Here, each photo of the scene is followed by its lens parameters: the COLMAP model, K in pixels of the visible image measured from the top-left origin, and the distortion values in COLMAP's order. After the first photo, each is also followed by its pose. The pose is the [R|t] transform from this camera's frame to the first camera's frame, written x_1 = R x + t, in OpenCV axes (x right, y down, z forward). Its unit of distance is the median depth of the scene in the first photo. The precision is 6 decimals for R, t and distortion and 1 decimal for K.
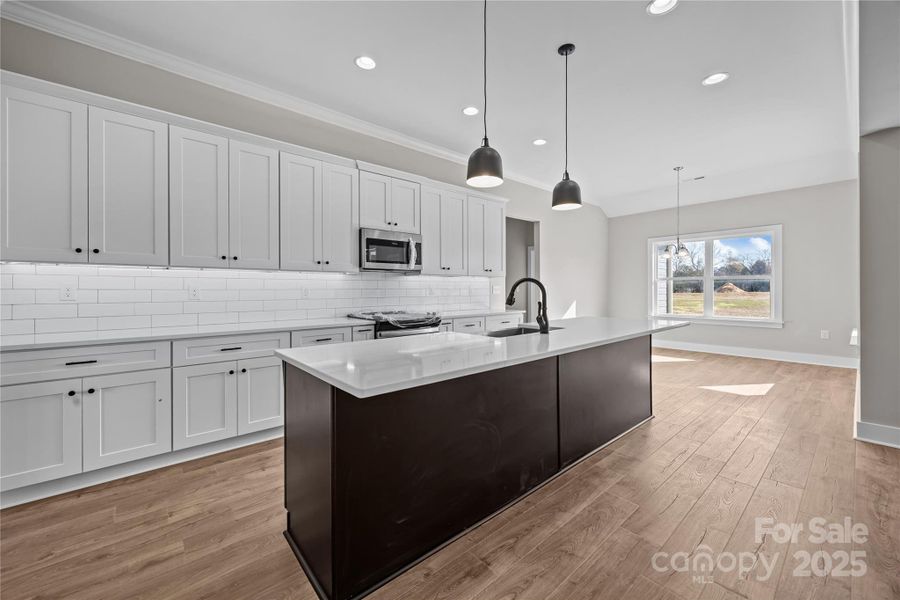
lens RADIAL K [[345.8, 0, 451.6], [0, 345.8, 295.8], [0, 0, 1]] dist [-0.003087, 0.000882]
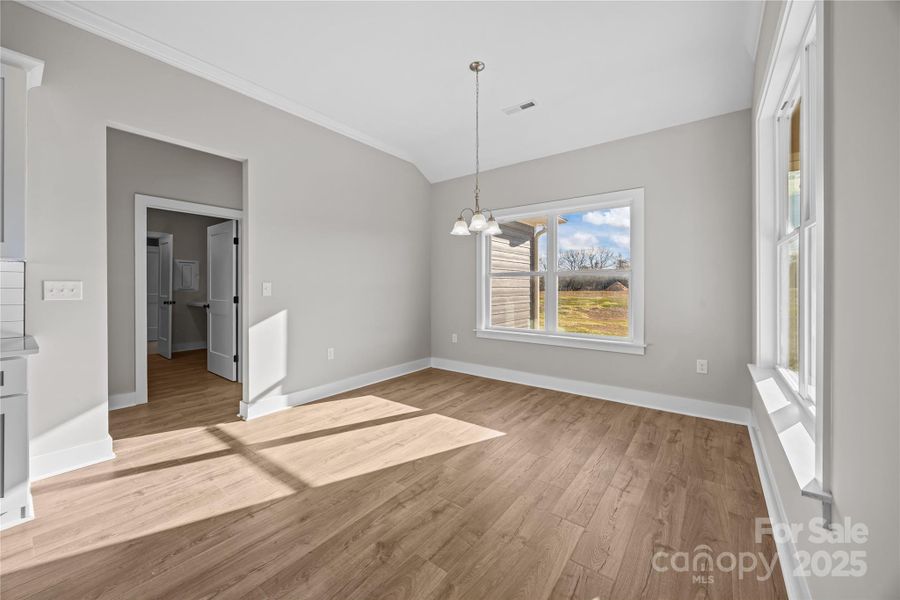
lens RADIAL K [[345.8, 0, 448.3], [0, 345.8, 292.1], [0, 0, 1]] dist [-0.003087, 0.000882]
pose [[0.976824, 0.001634, 0.214039, 0.383486], [-0.000840, 0.999992, -0.003802, -0.011458], [-0.214044, 0.003534, 0.976818, 0.373051]]
